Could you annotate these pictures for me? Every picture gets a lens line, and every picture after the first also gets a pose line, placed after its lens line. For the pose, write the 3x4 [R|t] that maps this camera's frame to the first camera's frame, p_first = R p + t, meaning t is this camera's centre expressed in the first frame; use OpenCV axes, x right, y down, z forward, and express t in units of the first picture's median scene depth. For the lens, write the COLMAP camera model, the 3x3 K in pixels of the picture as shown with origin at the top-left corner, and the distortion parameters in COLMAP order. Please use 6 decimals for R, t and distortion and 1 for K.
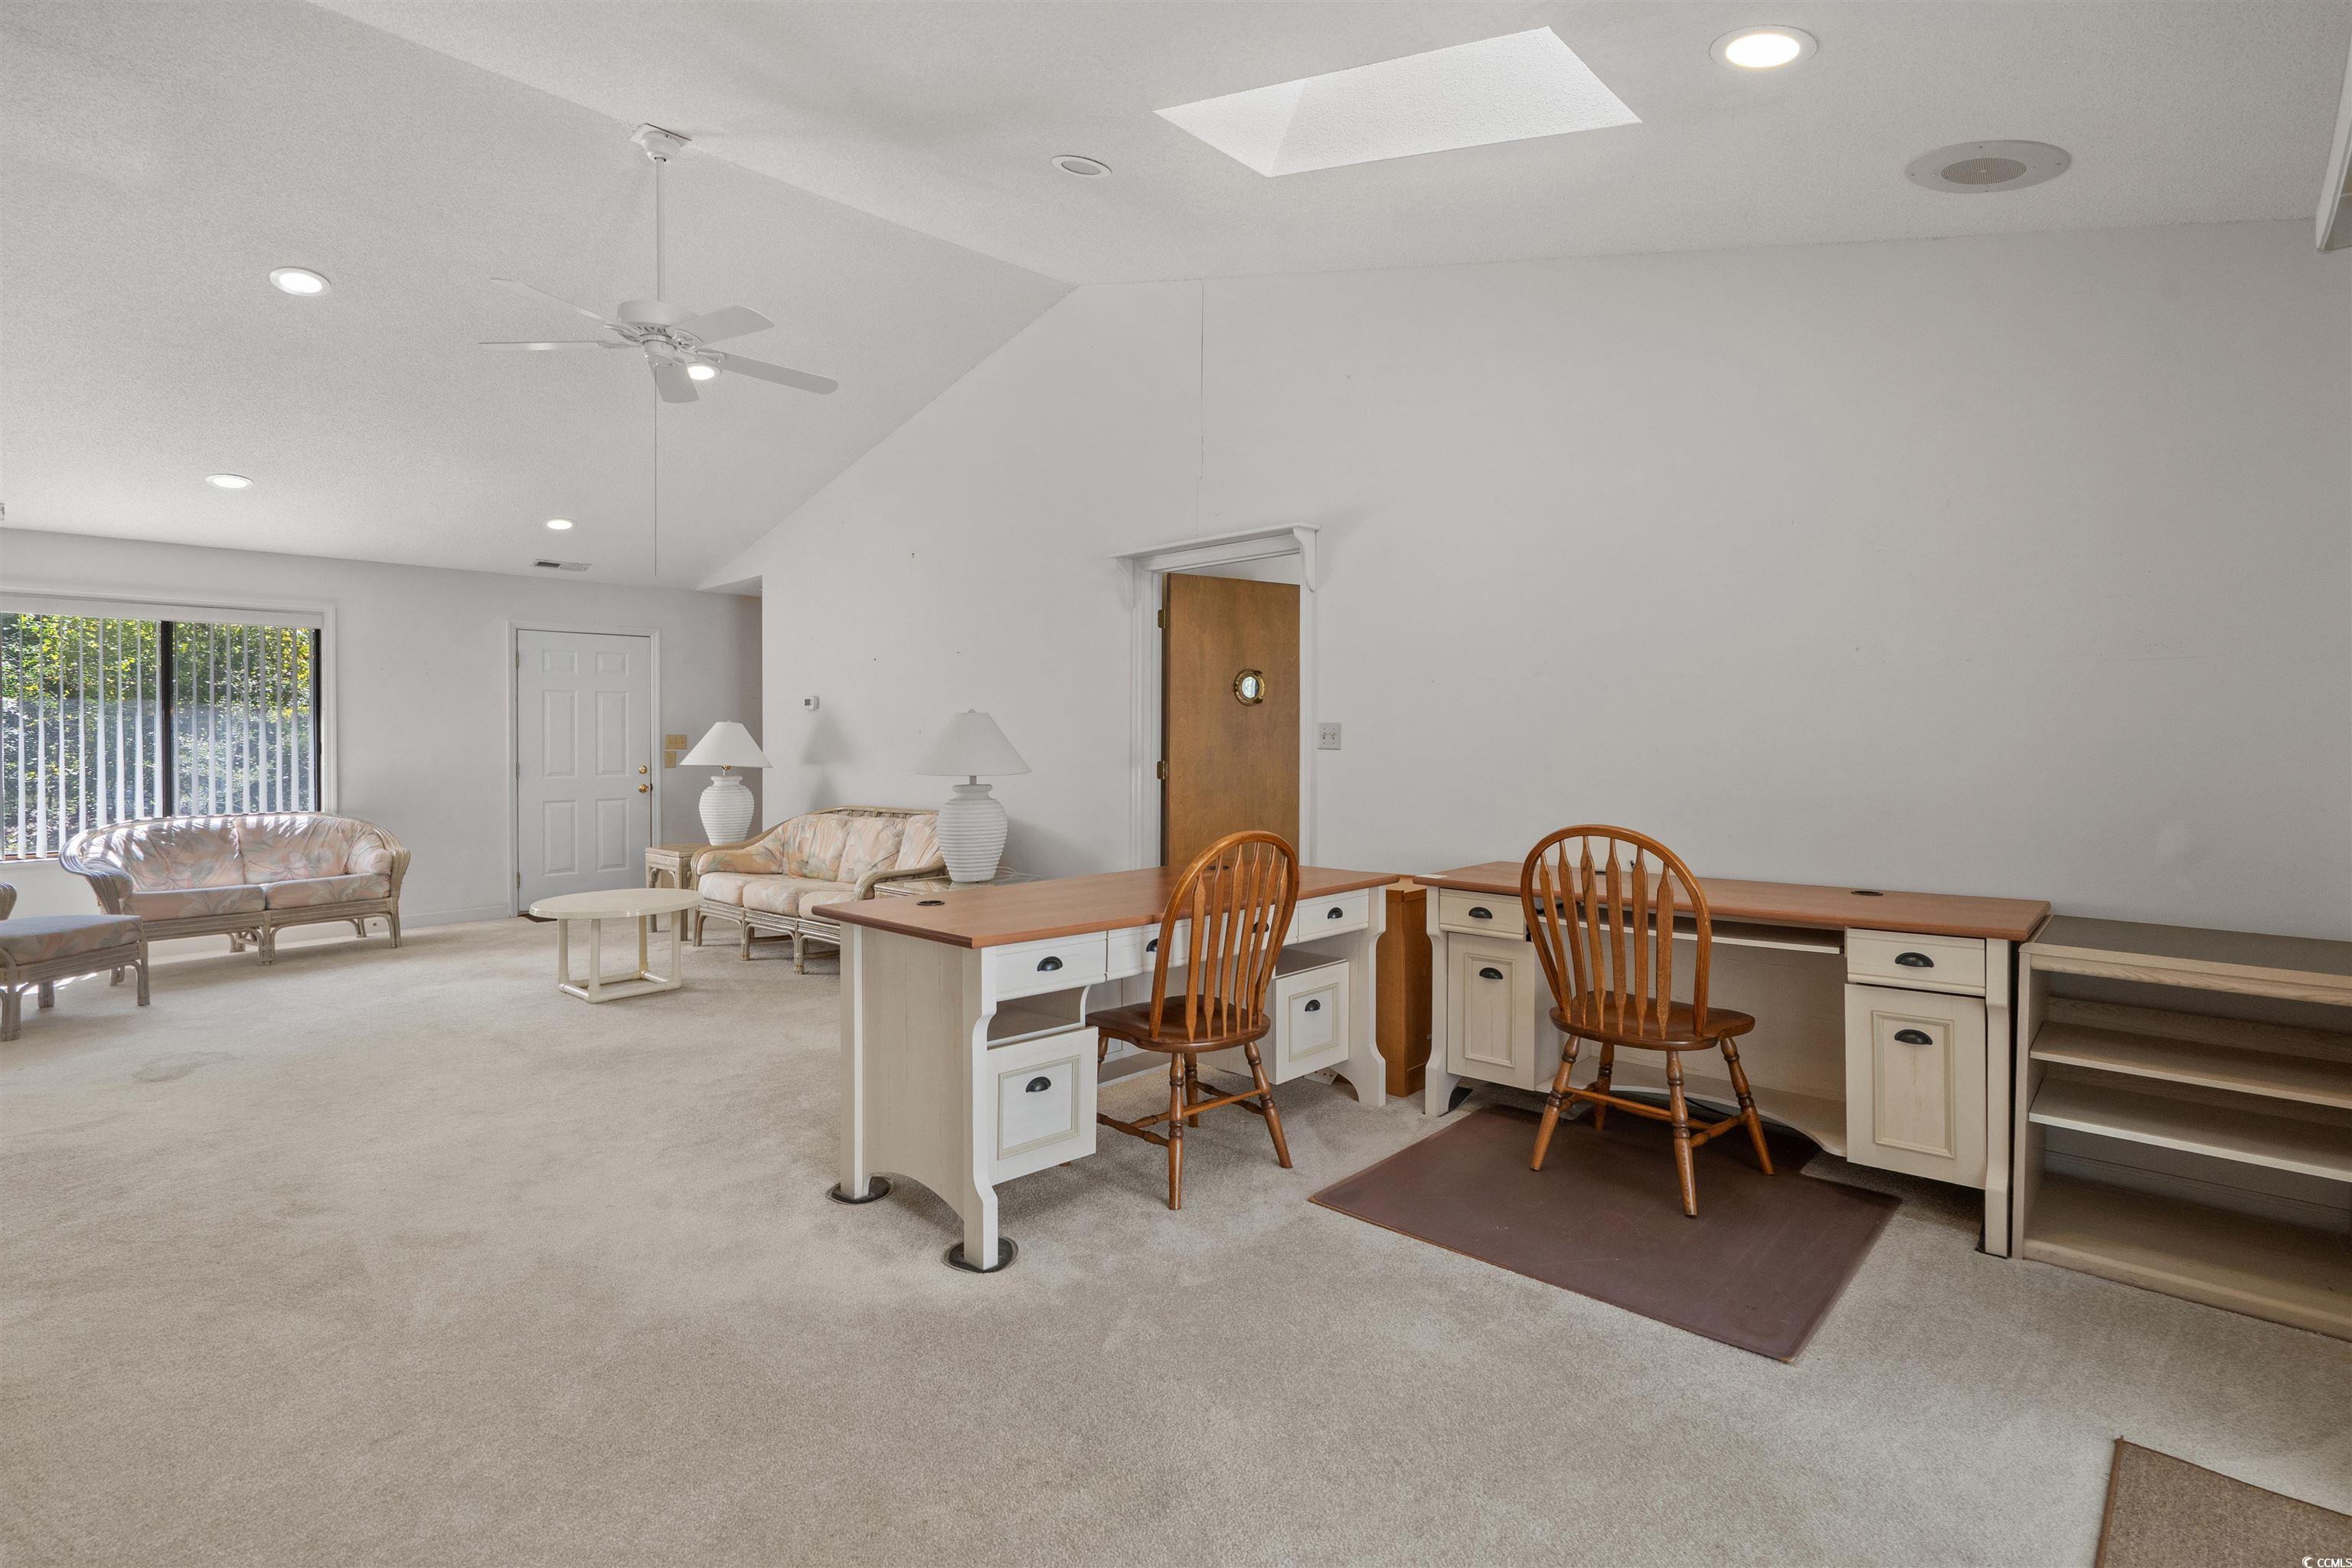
lens RADIAL K [[1087.8, 0, 1183.2], [0, 1087.8, 749.8], [0, 0, 1]] dist [0.000793, 0.000170]
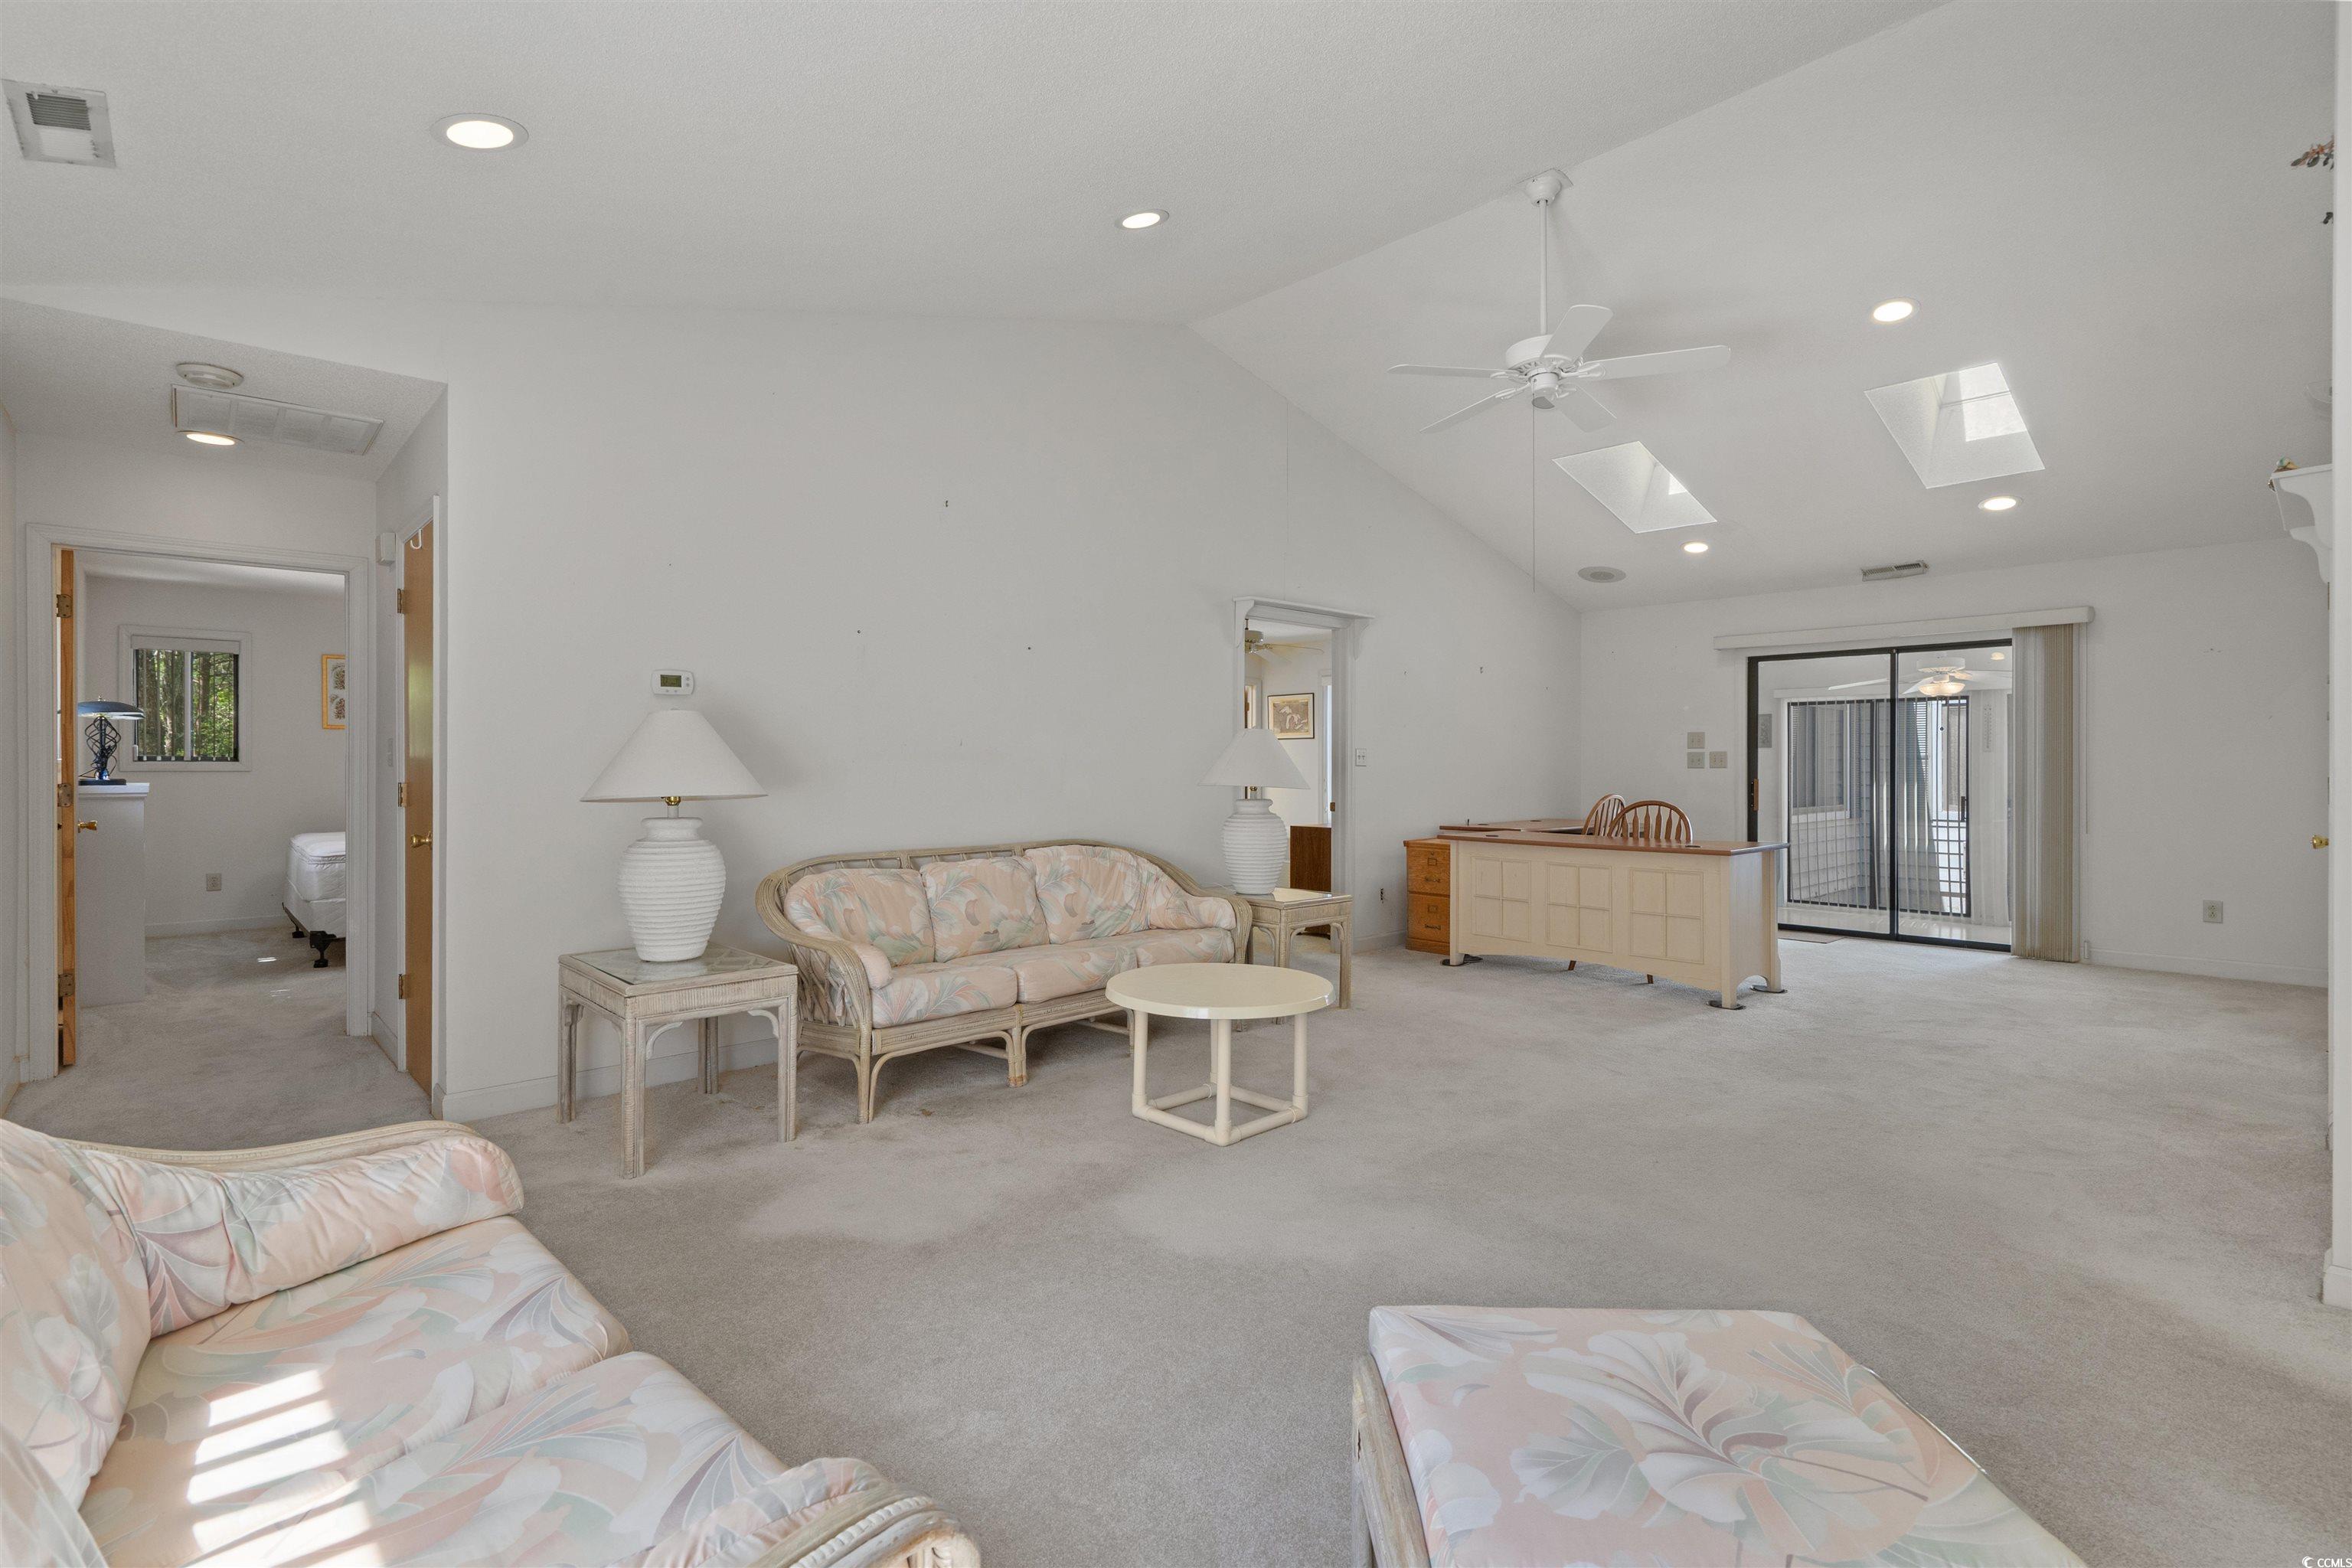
lens RADIAL K [[1071.4, 0, 1176.0], [0, 1071.4, 784.0], [0, 0, 1]] dist [0.002582, 0.000587]
pose [[0.093668, -0.012833, 0.995521, -0.983456], [0.002722, 0.999916, 0.012633, 0.002314], [-0.995600, 0.001527, 0.093695, 0.796972]]
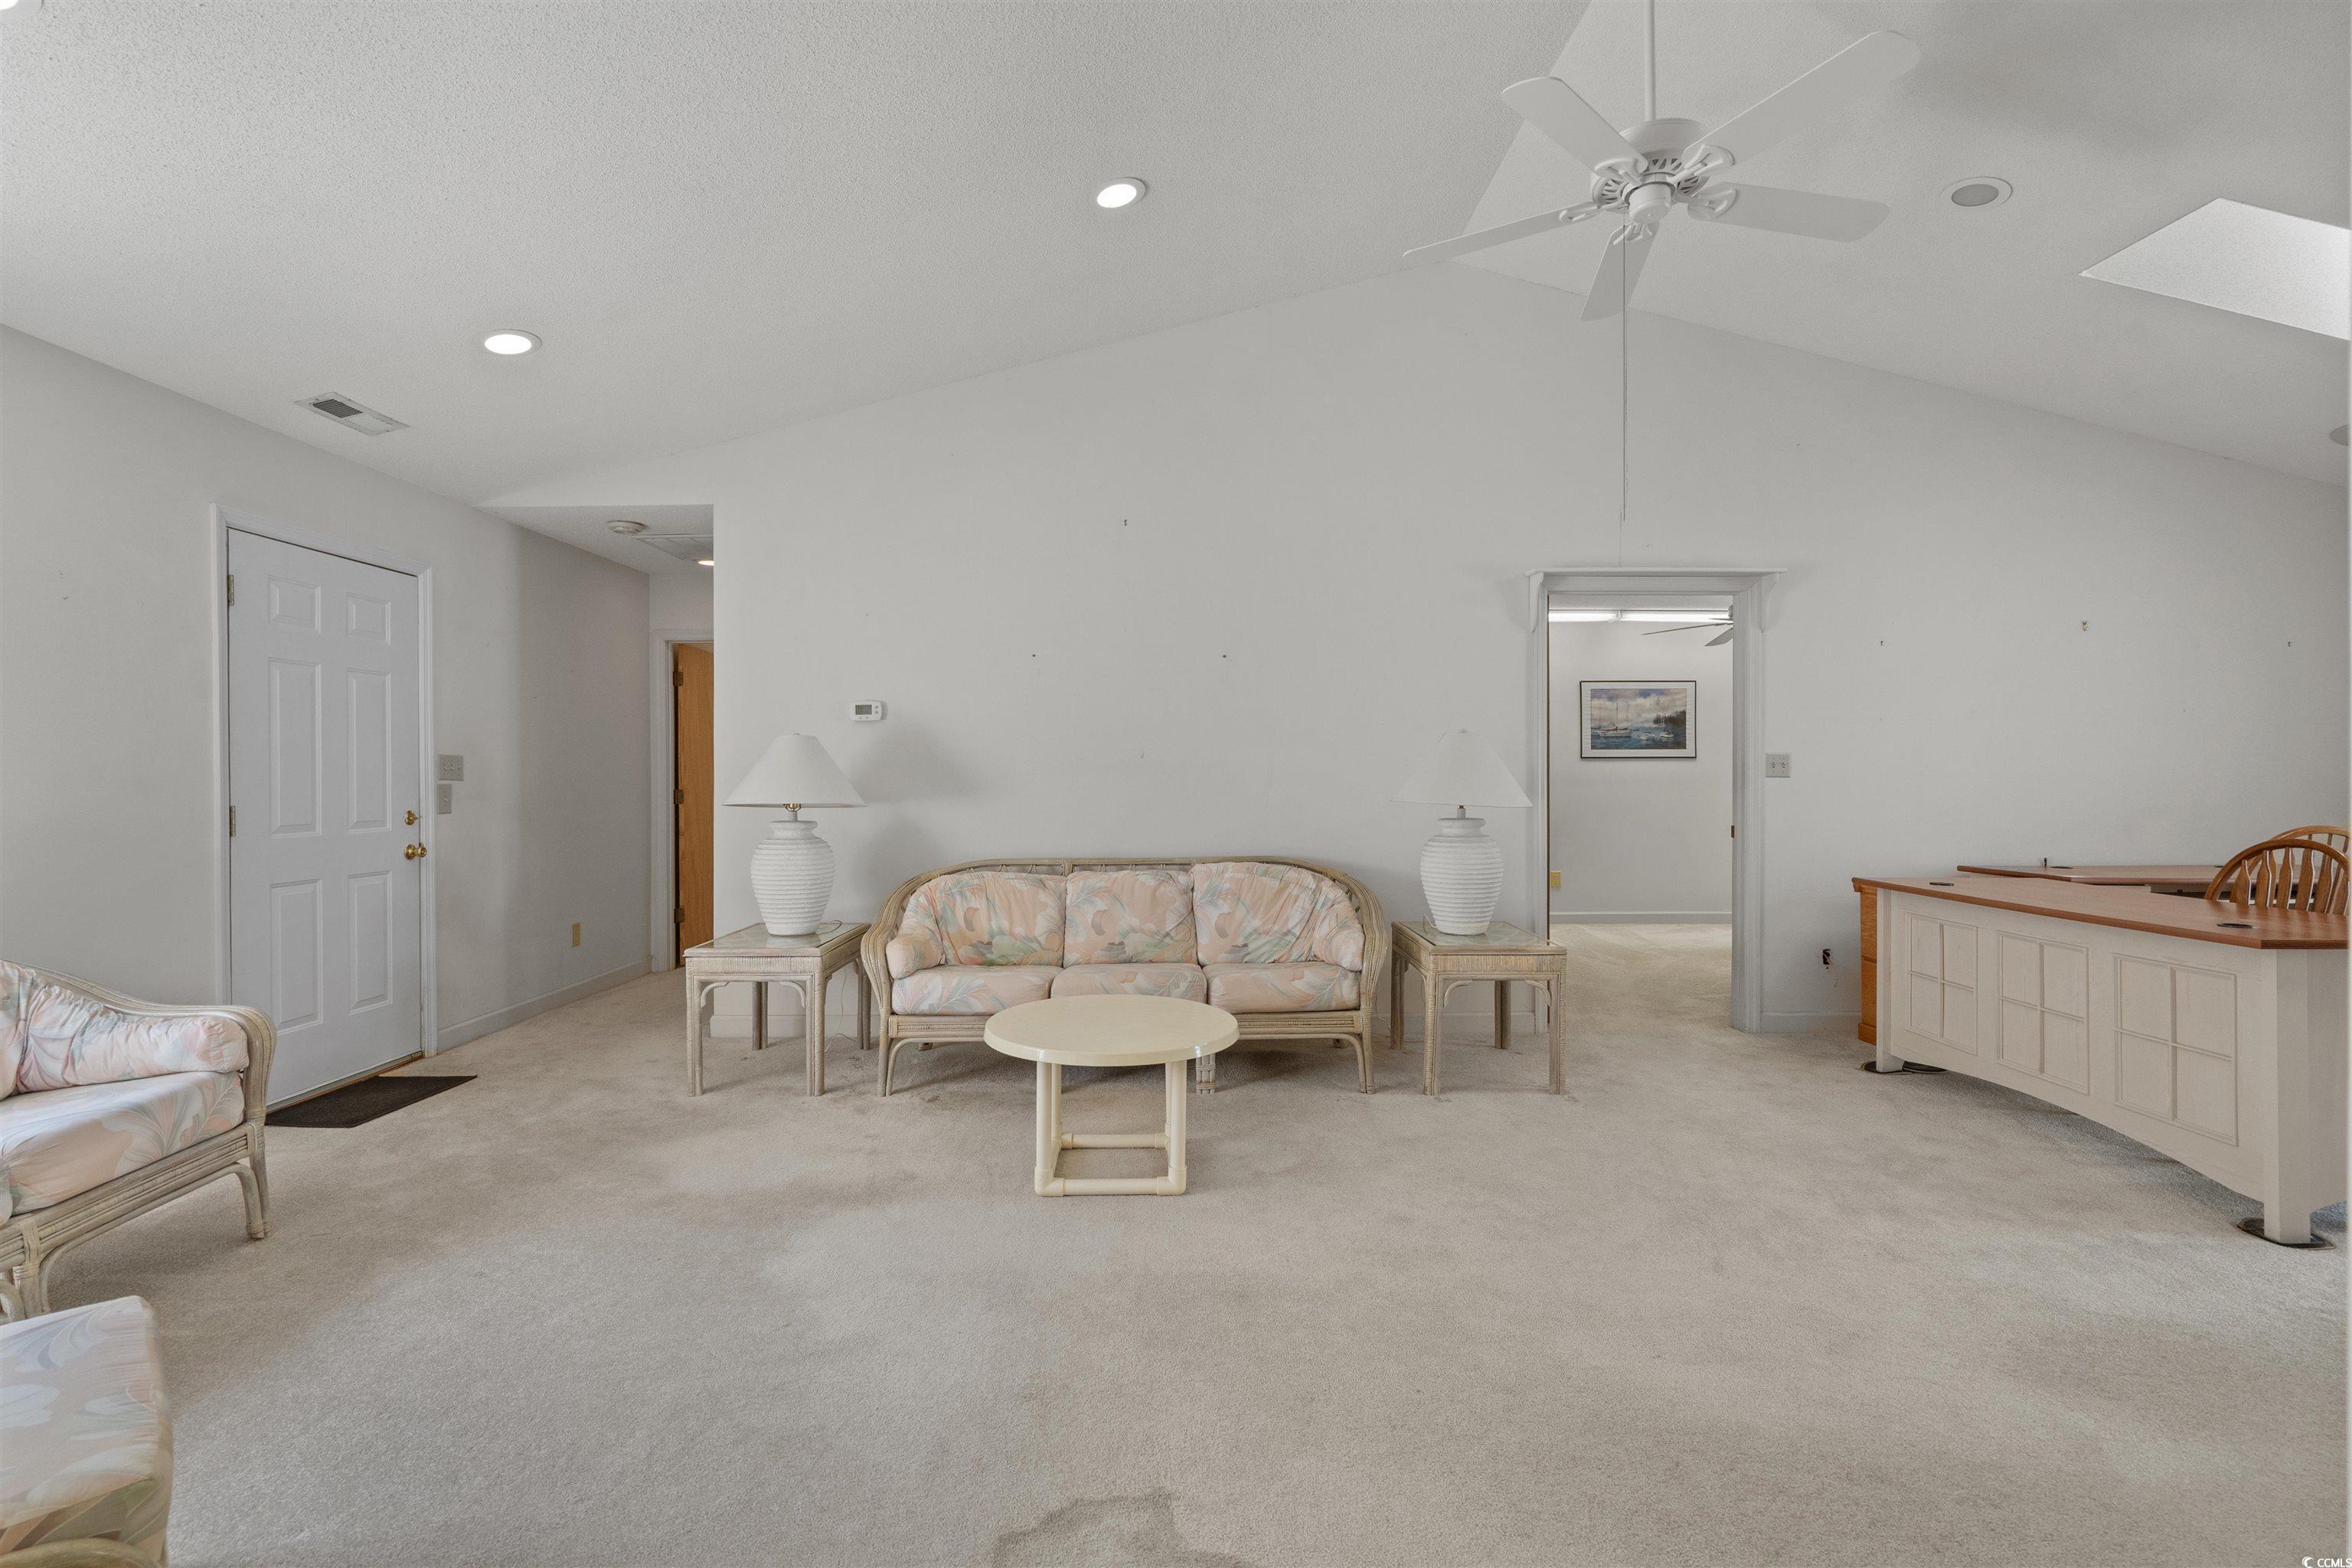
lens RADIAL K [[1071.4, 0, 1176.0], [0, 1071.4, 784.0], [0, 0, 1]] dist [0.002582, 0.000587]
pose [[0.739297, -0.004642, 0.673363, -0.743796], [0.002819, 0.999989, 0.003798, 0.000173], [-0.673373, -0.000910, 0.739302, 0.435301]]
